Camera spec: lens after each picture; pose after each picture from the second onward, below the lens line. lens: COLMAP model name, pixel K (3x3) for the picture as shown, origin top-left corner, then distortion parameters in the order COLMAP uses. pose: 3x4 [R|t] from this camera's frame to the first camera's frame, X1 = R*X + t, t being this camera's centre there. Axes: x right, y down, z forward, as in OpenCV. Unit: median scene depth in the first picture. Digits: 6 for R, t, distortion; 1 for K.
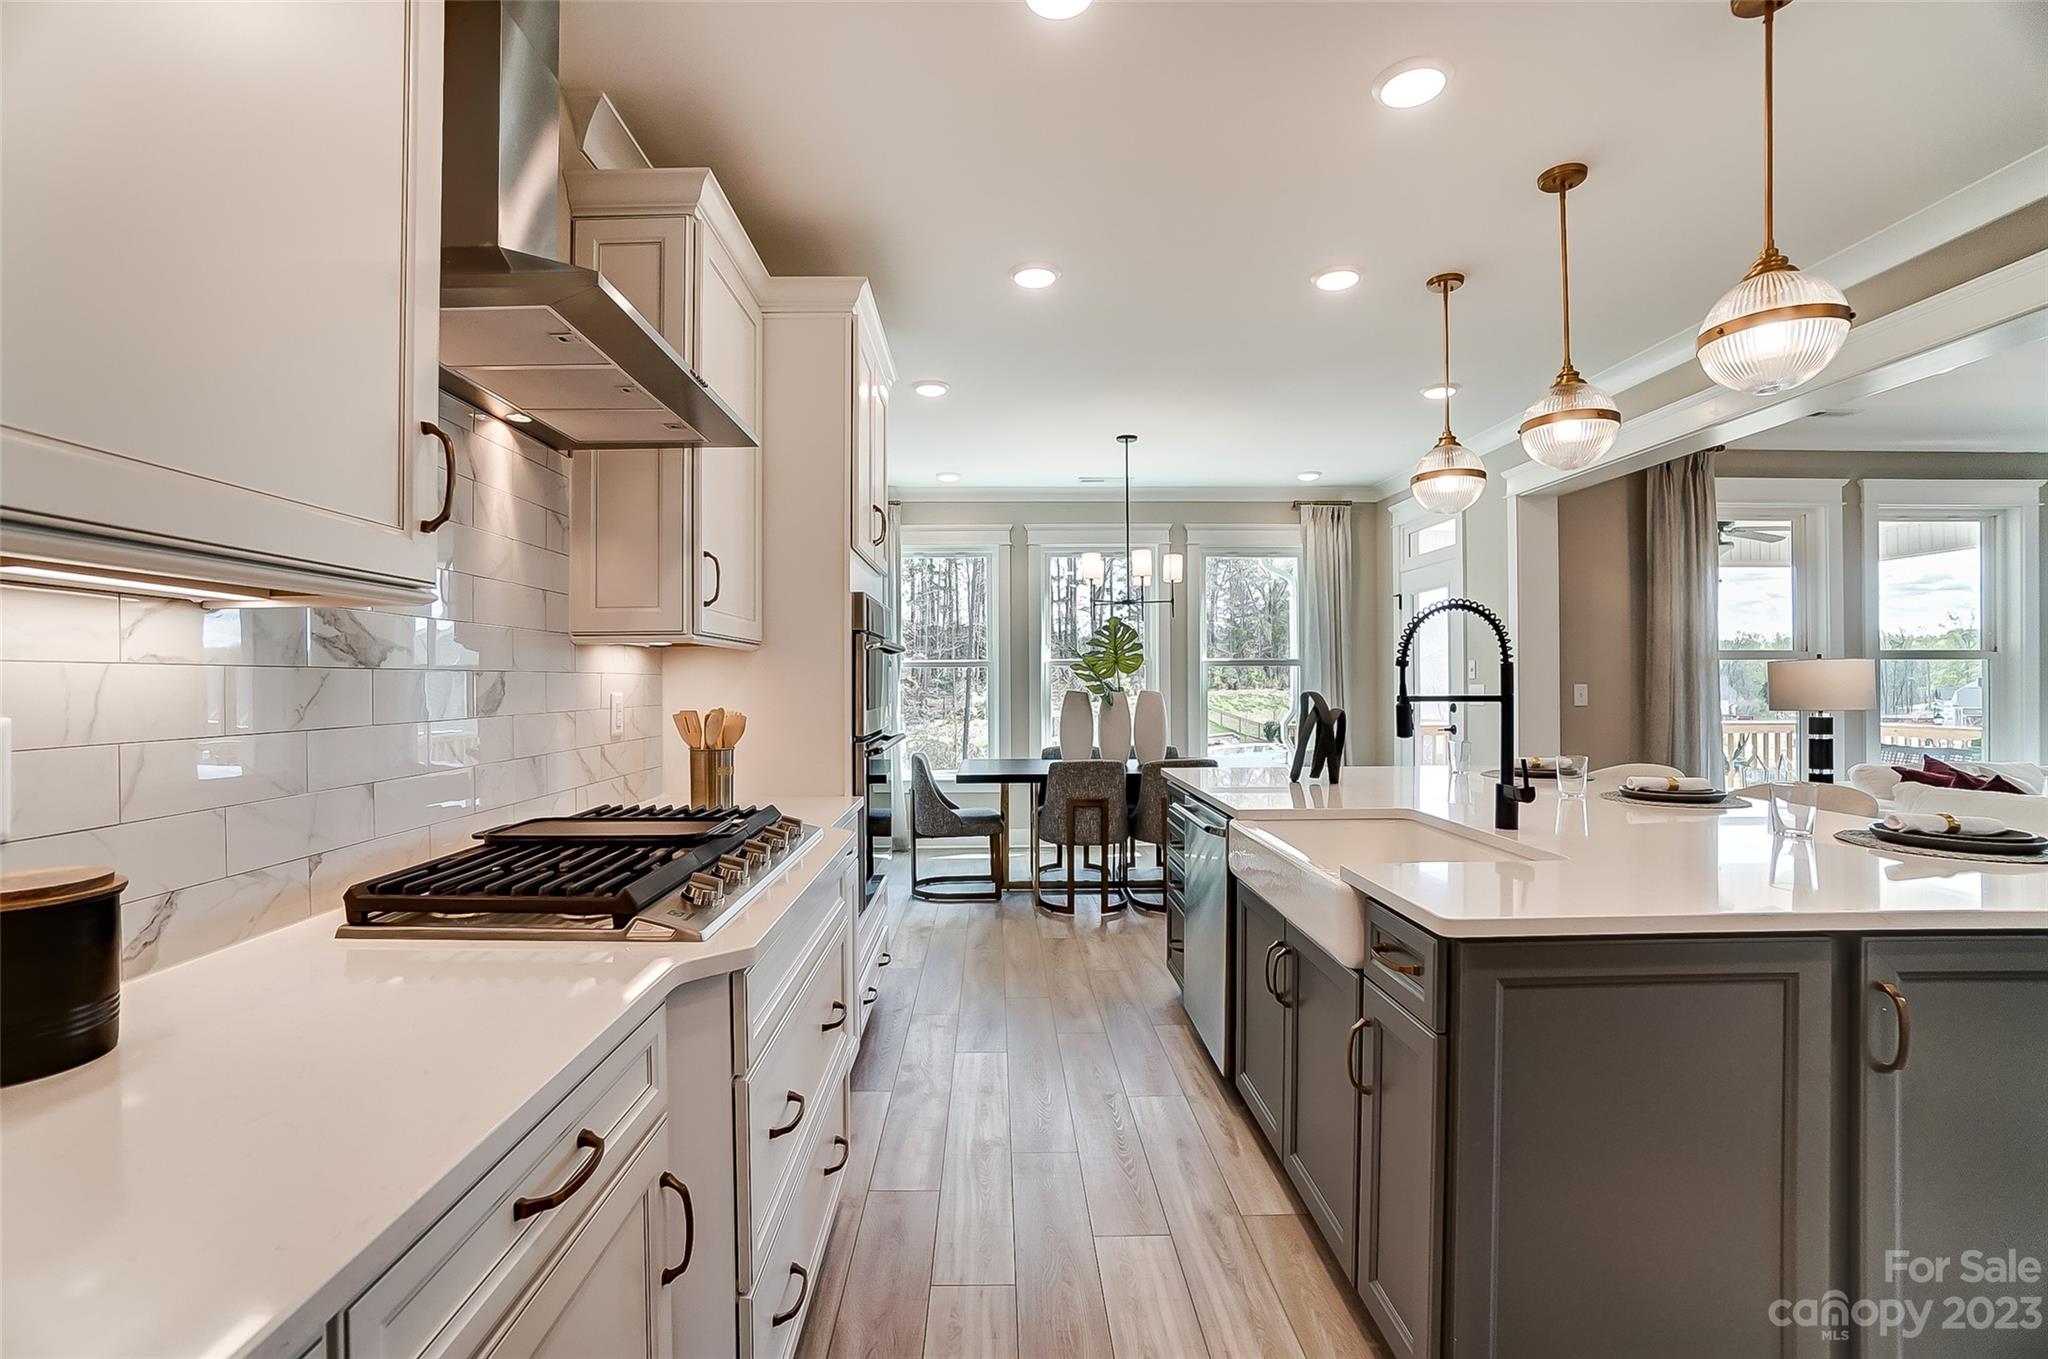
lens RADIAL K [[955.2, 0, 1024.0], [0, 955.2, 679.5], [0, 0, 1]] dist [-0.003818, -0.000203]
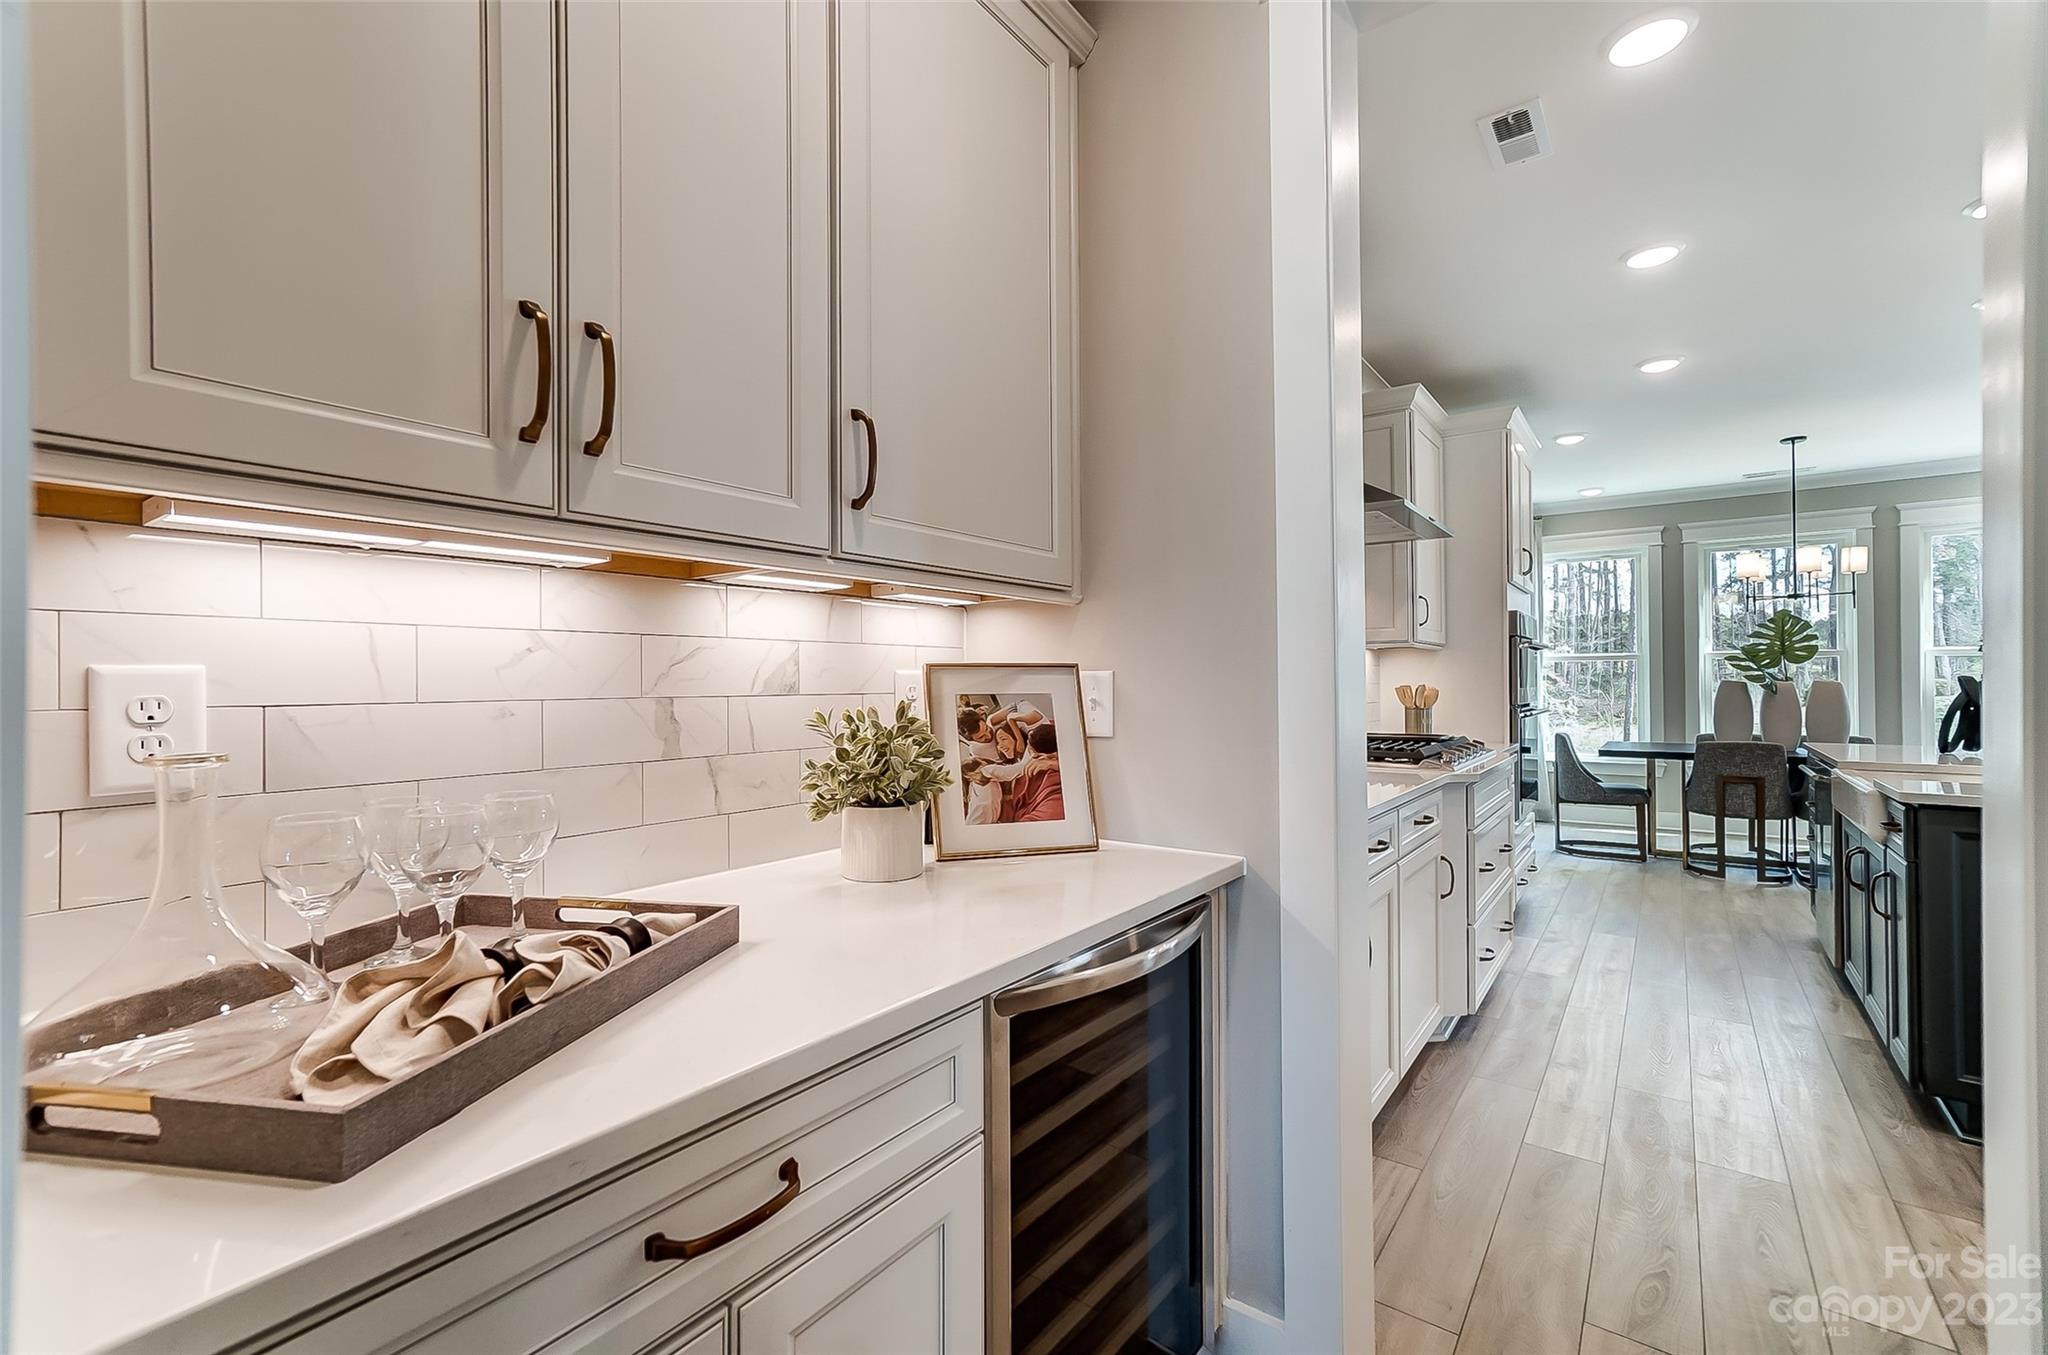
lens RADIAL K [[897.5, 0, 984.3], [0, 897.5, 673.6], [0, 0, 1]] dist [-0.003376, -0.000007]
pose [[0.775194, -0.004283, -0.631709, 0.040382], [0.002141, 0.999989, -0.004153, 0.007295], [0.631720, 0.001867, 0.775194, -0.342052]]
